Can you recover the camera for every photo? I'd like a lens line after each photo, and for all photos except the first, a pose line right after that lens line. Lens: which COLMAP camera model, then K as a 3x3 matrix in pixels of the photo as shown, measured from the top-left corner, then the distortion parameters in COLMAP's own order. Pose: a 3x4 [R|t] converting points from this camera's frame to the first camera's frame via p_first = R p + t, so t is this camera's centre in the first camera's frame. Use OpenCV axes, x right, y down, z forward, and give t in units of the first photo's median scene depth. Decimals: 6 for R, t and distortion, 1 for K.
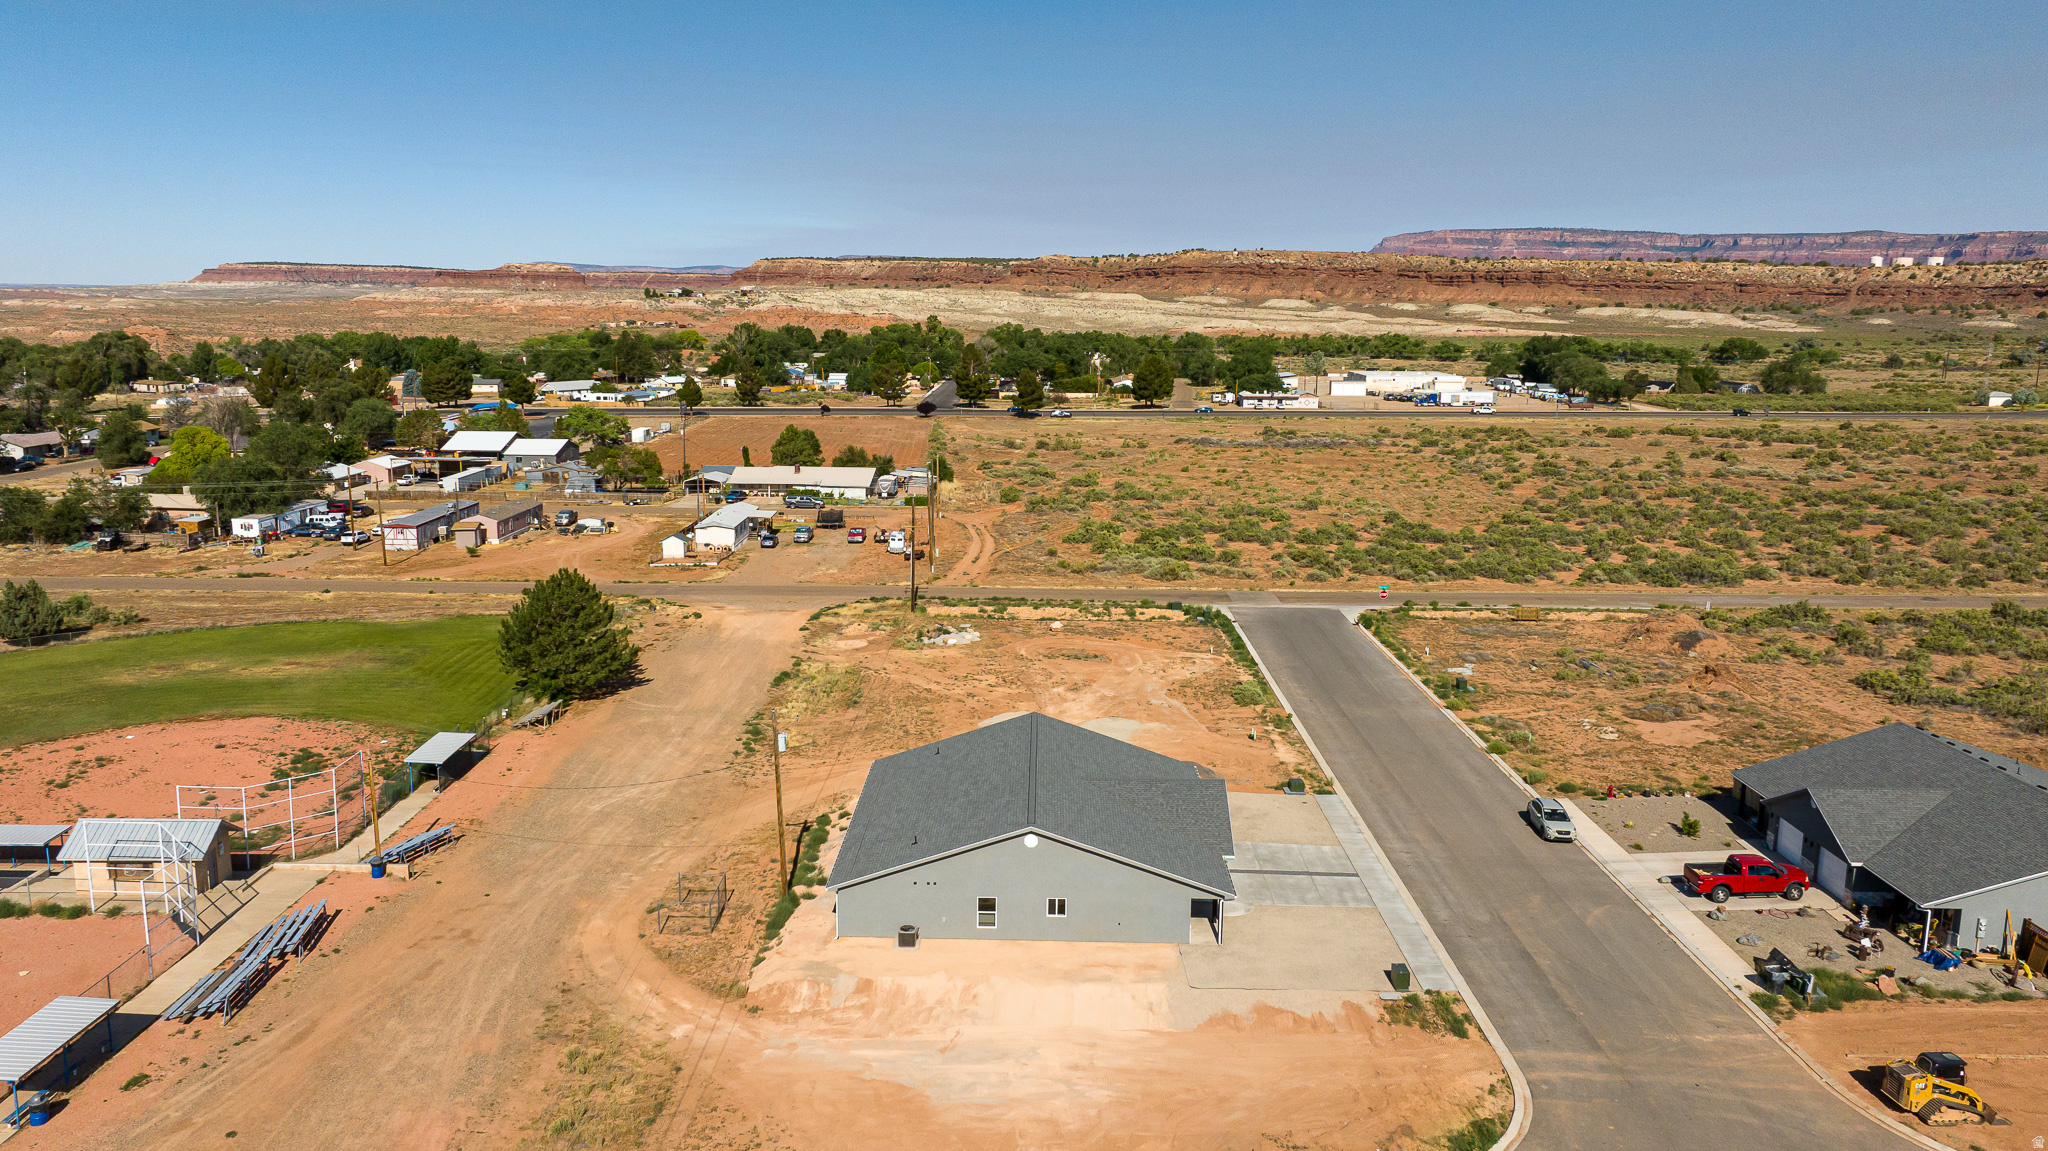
lens RADIAL K [[1495.1, 0, 982.8], [0, 1495.1, 575.2], [0, 0, 1]] dist [-0.010105, 0.002324]
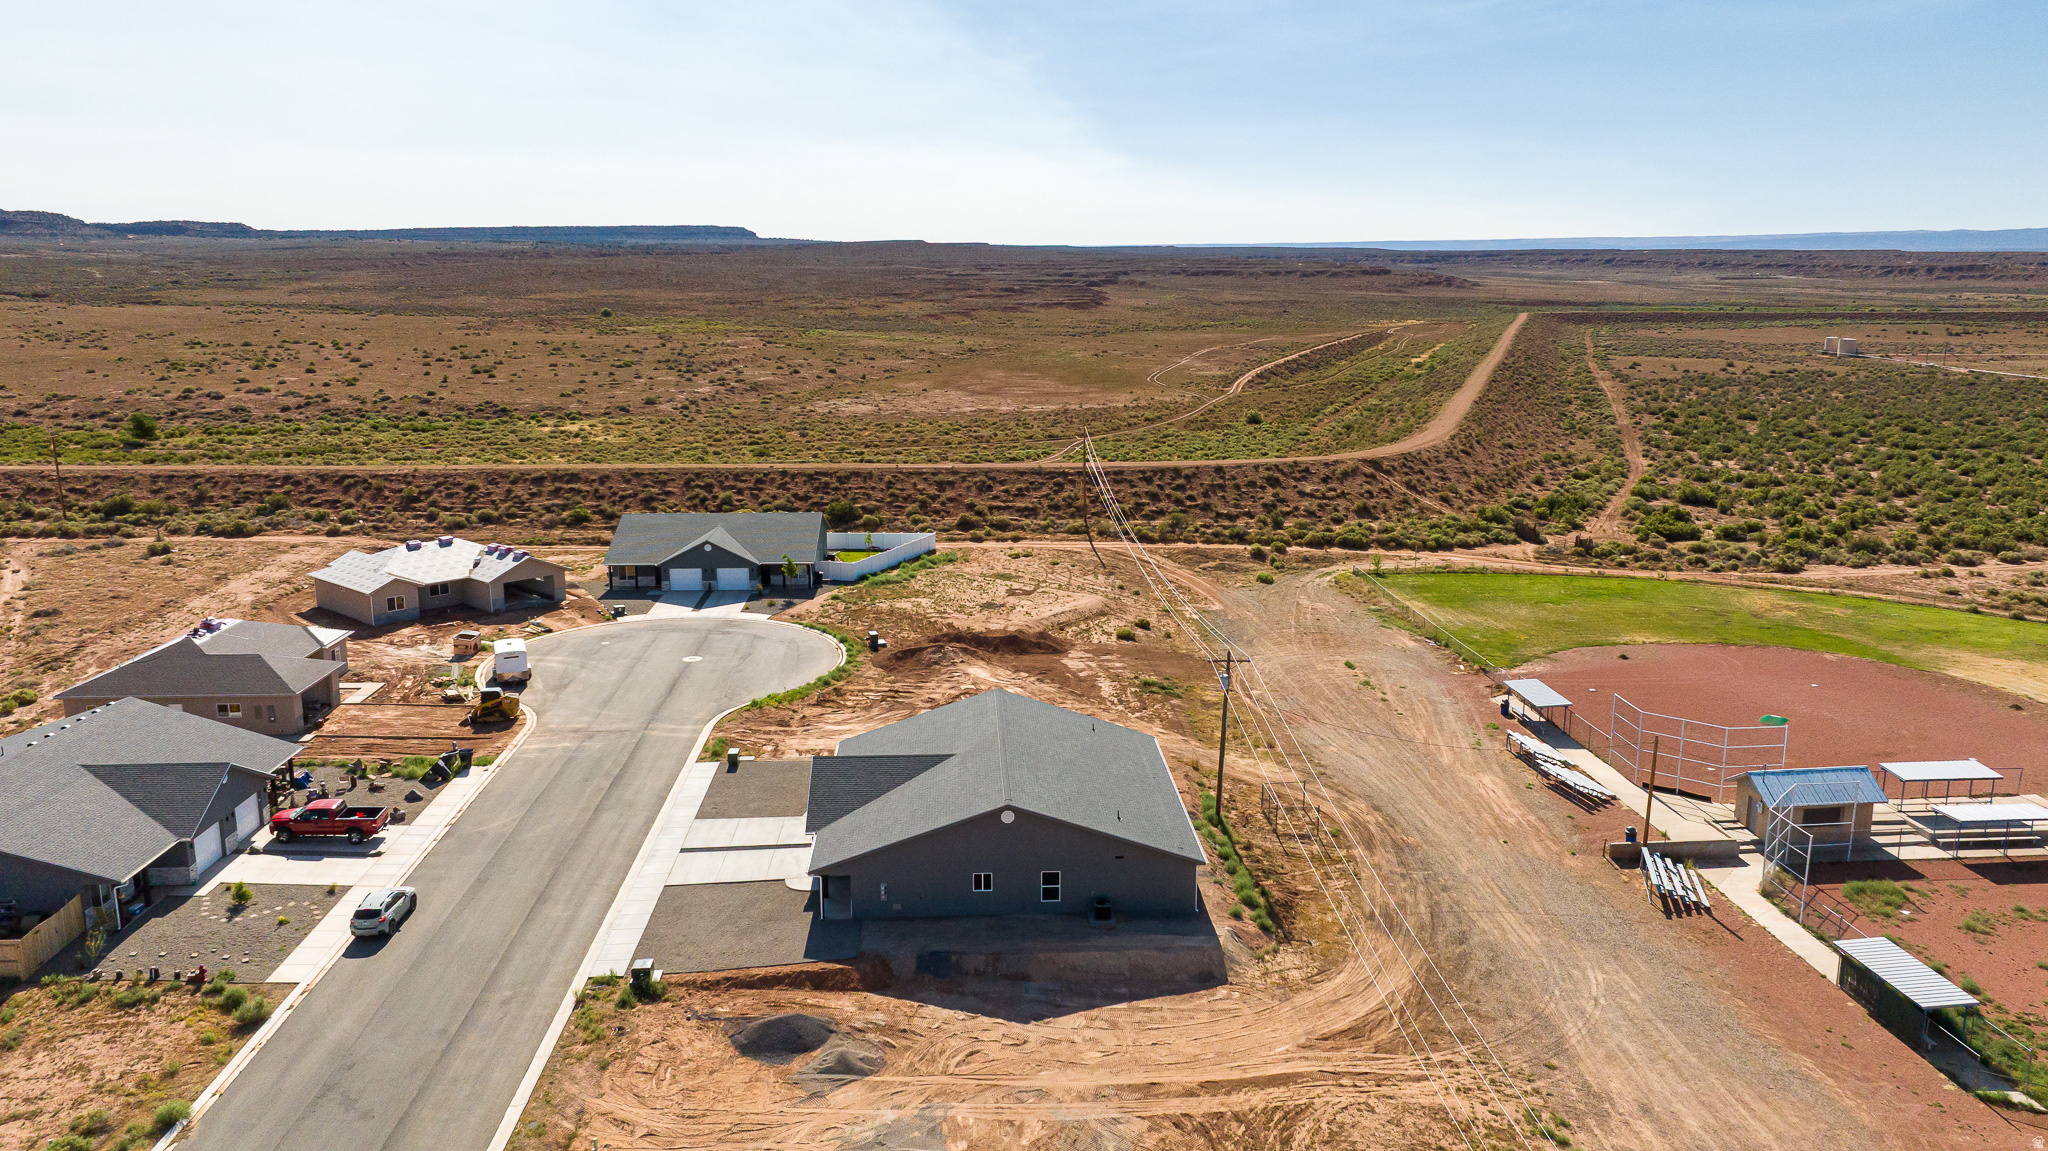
lens RADIAL K [[1452.9, 0, 1094.1], [0, 1452.9, 572.6], [0, 0, 1]] dist [-0.014112, 0.001408]
pose [[-0.990467, 0.014965, -0.136934, 0.041919], [-0.038270, 0.925050, 0.377912, -0.141302], [0.132326, 0.379550, -0.915659, 0.741038]]
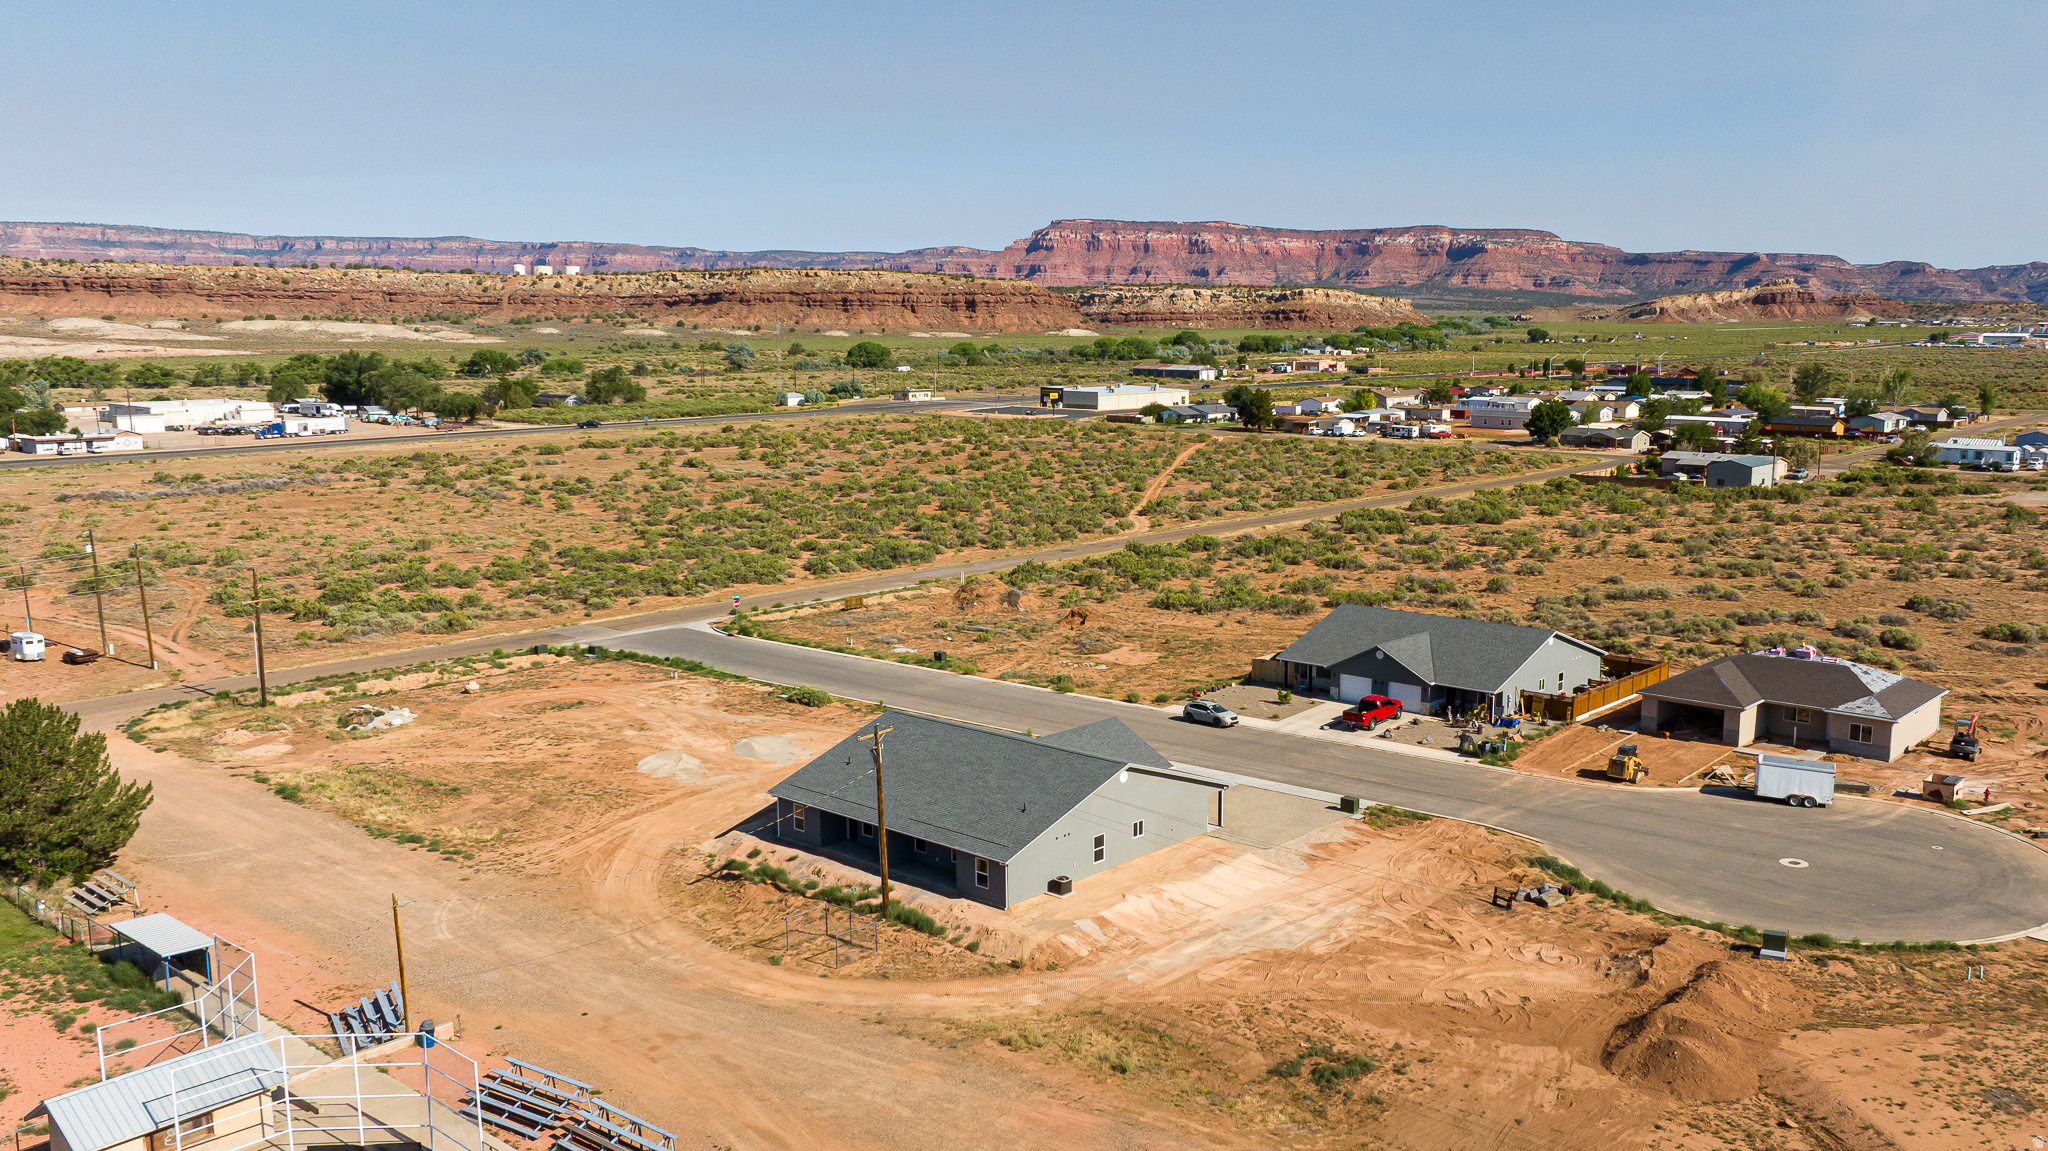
lens RADIAL K [[1726.3, 0, 1105.5], [0, 1726.3, 576.4], [0, 0, 1]] dist [-0.016146, -0.000626]
pose [[0.624876, -0.123893, 0.770831, -0.351258], [0.146150, 0.988437, 0.040392, -0.012124], [-0.766923, 0.087417, 0.635757, 0.047285]]
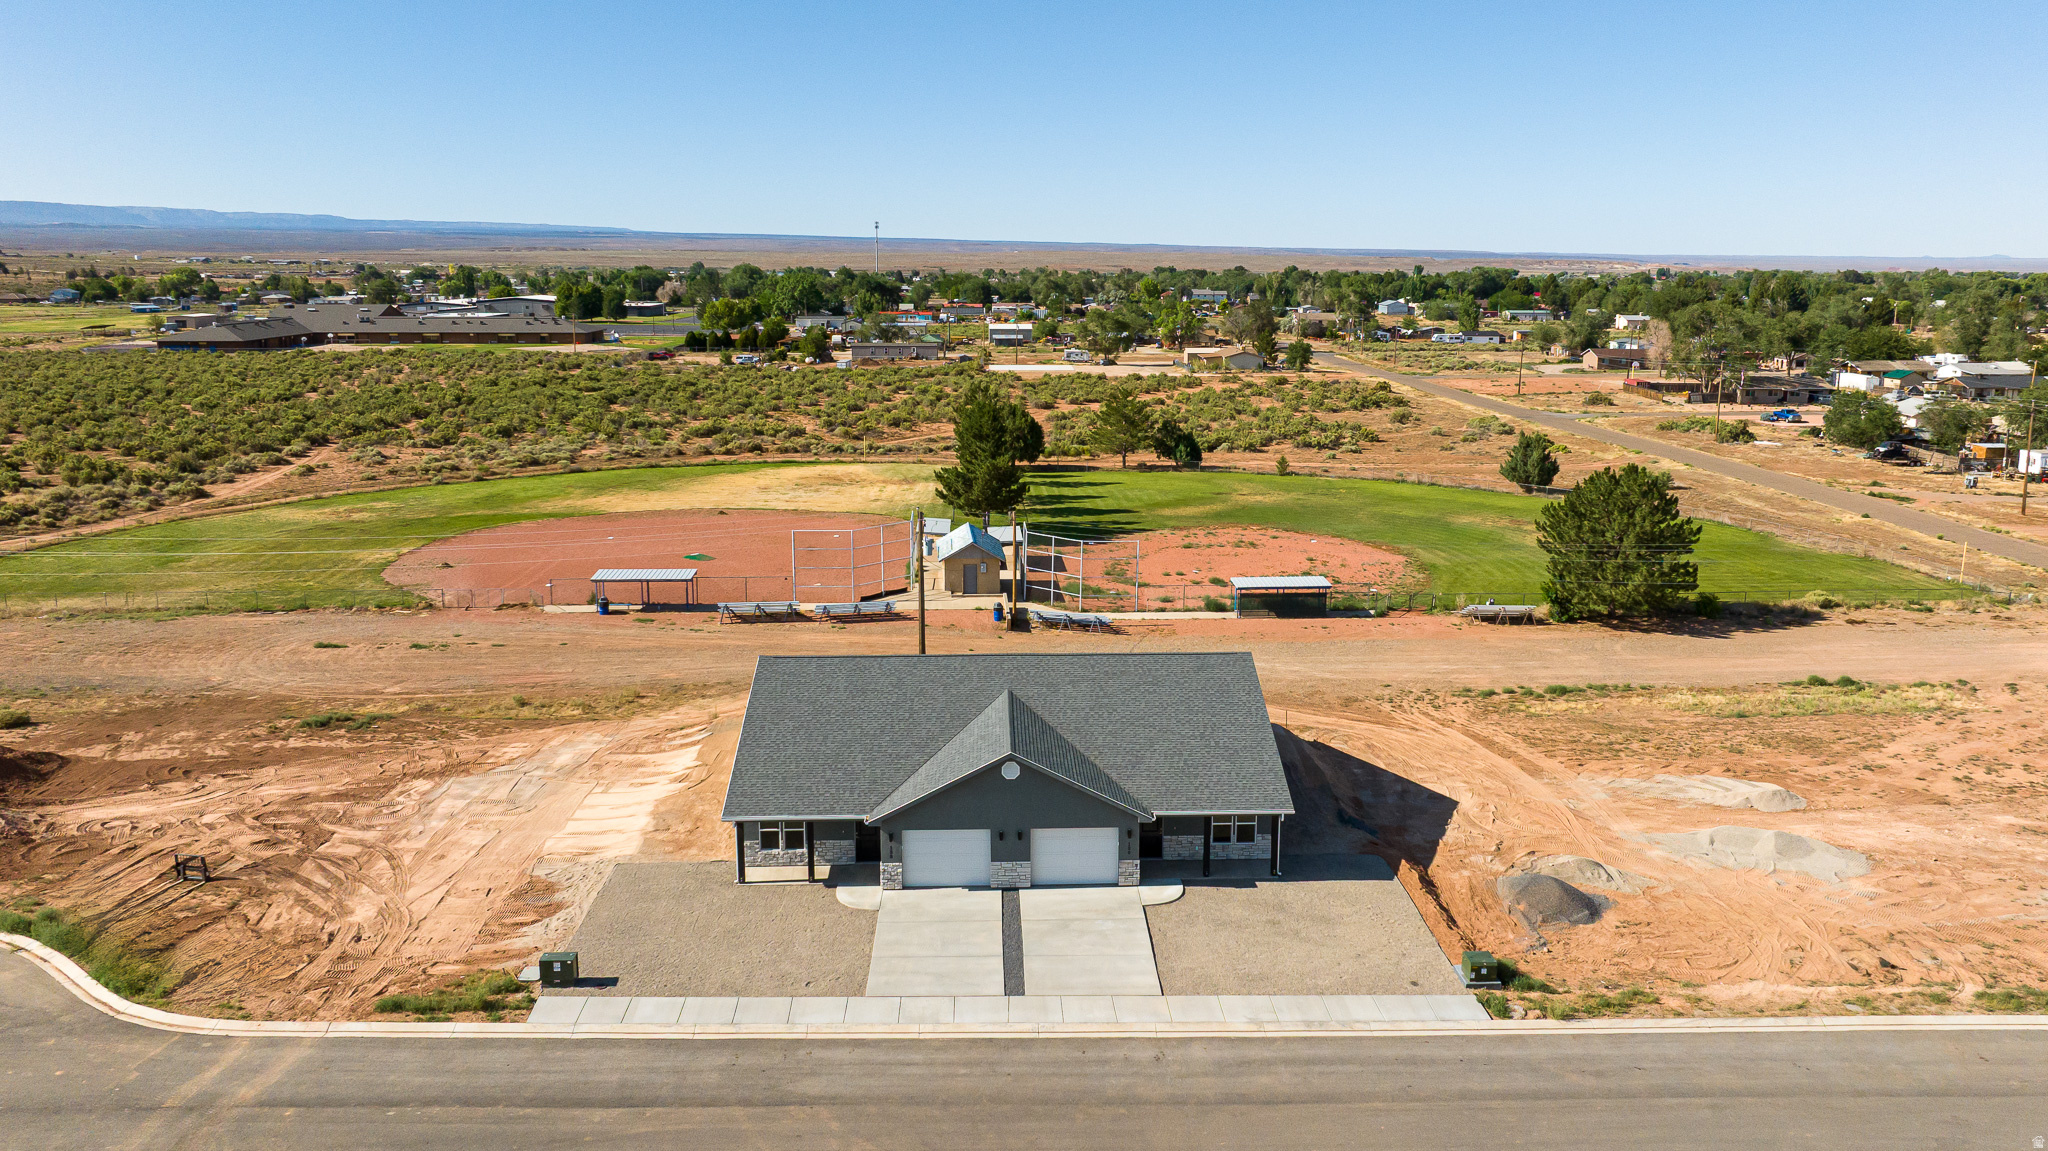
lens RADIAL K [[1543.4, 0, 1044.2], [0, 1543.4, 571.4], [0, 0, 1]] dist [-0.015398, -0.002071]
pose [[0.084837, 0.195515, -0.977024, 0.310332], [-0.185736, 0.966476, 0.177277, -0.021827], [0.978931, 0.166429, 0.118307, 0.364326]]
